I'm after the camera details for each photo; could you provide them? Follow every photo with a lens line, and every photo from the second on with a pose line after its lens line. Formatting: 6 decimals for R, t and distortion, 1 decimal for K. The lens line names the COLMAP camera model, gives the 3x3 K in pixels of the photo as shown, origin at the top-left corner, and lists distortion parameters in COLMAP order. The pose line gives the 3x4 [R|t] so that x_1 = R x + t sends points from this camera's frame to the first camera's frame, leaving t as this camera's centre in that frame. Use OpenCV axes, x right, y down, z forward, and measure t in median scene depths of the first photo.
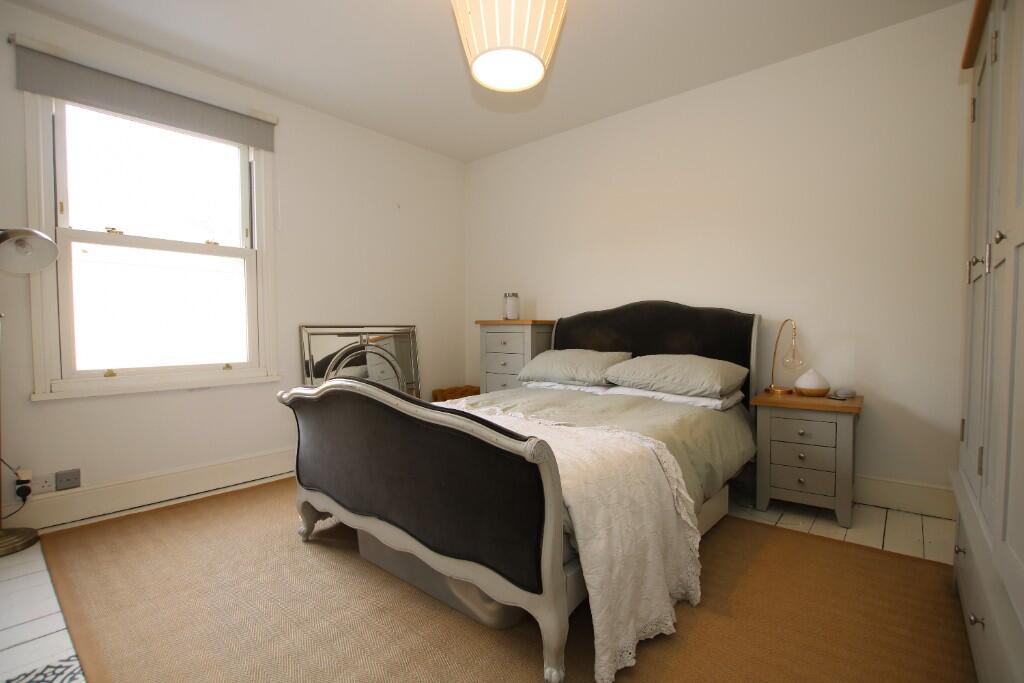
lens RADIAL K [[487.5, 0, 512.0], [0, 487.5, 341.5], [0, 0, 1]] dist [-0.000920, 0.000067]
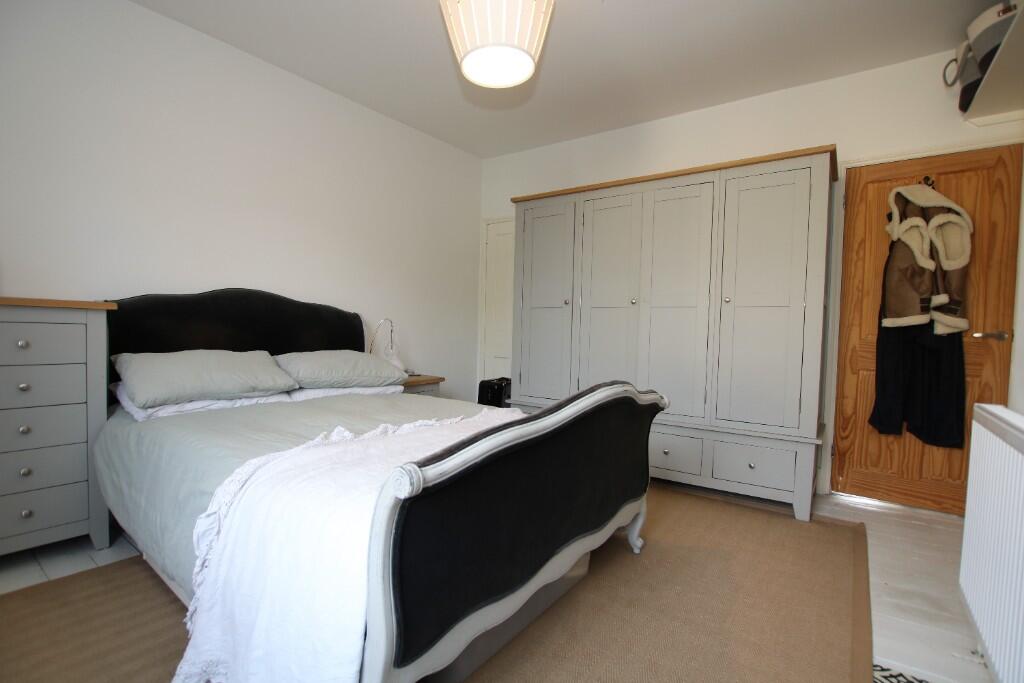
lens RADIAL K [[487.5, 0, 512.0], [0, 487.5, 341.5], [0, 0, 1]] dist [-0.000920, 0.000067]
pose [[-0.059129, -0.015905, 0.998124, -0.640604], [0.008214, 0.999831, 0.016419, -0.004808], [-0.998217, 0.009170, -0.058989, 0.654317]]
